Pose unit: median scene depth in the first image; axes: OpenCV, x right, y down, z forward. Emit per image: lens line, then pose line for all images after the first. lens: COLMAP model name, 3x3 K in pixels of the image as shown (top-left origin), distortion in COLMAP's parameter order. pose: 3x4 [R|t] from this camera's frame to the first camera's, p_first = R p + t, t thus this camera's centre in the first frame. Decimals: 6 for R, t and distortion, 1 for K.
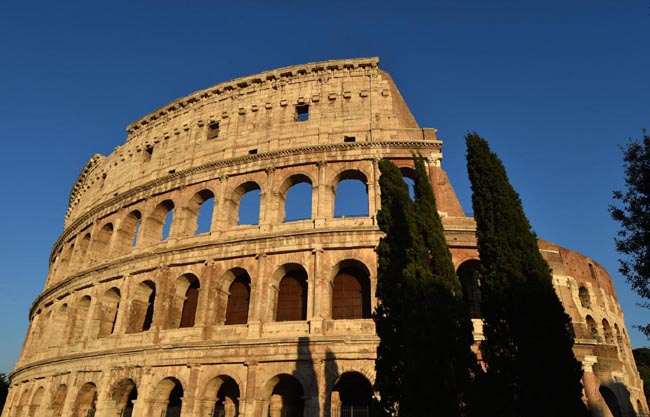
lens RADIAL K [[438.9, 0, 334.0], [0, 438.9, 210.2], [0, 0, 1]] dist [-0.011321, -0.002433]
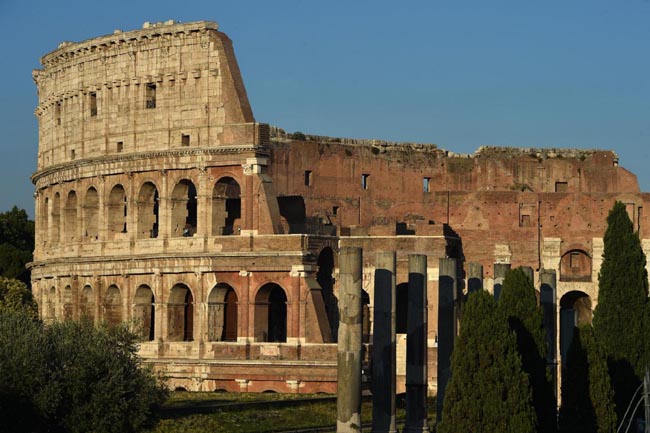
lens RADIAL K [[2170.3, 0, 324.5], [0, 2170.3, 217.5], [0, 0, 1]] dist [0.449147, 0.000000]
pose [[0.789183, -0.030502, -0.613400, 2.895011], [0.276098, 0.909771, 0.309980, -1.277599], [0.548598, -0.413989, 0.726397, -2.065177]]
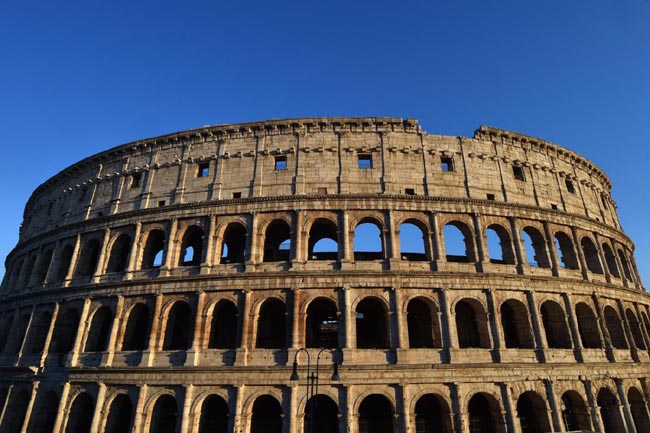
lens RADIAL K [[361.6, 0, 329.4], [0, 361.6, 213.5], [0, 0, 1]] dist [-0.010016, 0.000863]
pose [[0.638593, 0.293167, 0.711515, -1.607295], [-0.343636, 0.935923, -0.077212, 0.239546], [-0.688559, -0.195195, 0.698416, 0.815727]]
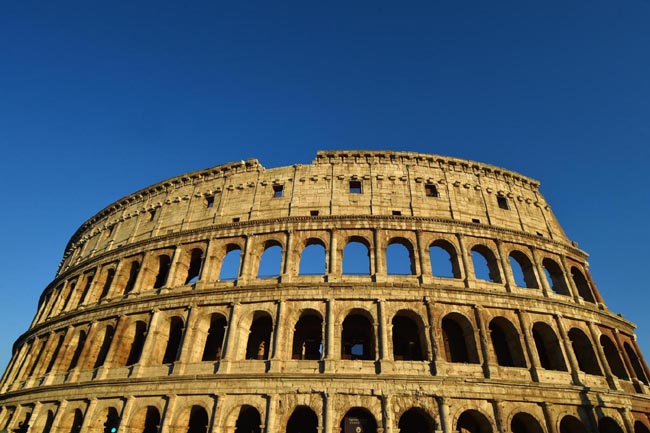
lens RADIAL K [[361.6, 0, 330.4], [0, 361.6, 212.0], [0, 0, 1]] dist [-0.010016, 0.000863]
pose [[0.861795, 0.303723, 0.406277, -0.993409], [-0.246892, 0.950810, -0.187095, 0.140628], [-0.443117, 0.060931, 0.894391, 0.273056]]
